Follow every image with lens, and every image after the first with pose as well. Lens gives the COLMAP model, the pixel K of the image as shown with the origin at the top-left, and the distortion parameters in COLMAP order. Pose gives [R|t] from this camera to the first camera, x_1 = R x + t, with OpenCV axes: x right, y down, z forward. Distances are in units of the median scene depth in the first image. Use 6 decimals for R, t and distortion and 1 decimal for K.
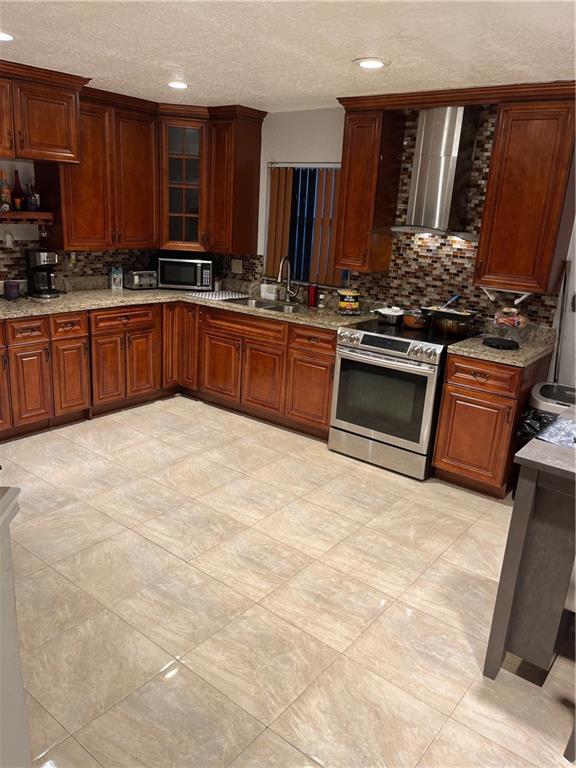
lens RADIAL K [[583.3, 0, 285.8], [0, 583.3, 381.1], [0, 0, 1]] dist [0.009671, -0.025885]
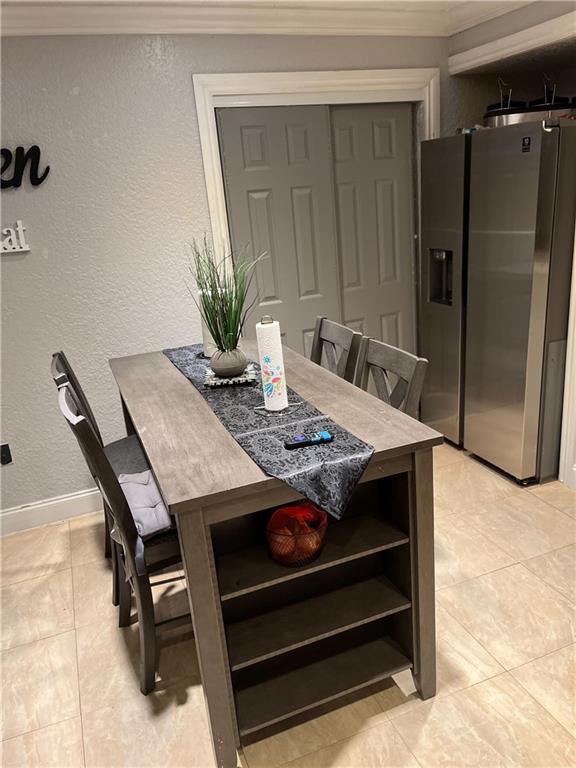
lens RADIAL K [[583.3, 0, 294.9], [0, 583.3, 384.7], [0, 0, 1]] dist [0.009671, -0.025885]
pose [[-0.866457, -0.137437, 0.479962, 0.176302], [0.177008, 0.814343, 0.552732, -0.375900], [-0.466820, 0.563876, -0.681266, 1.463846]]
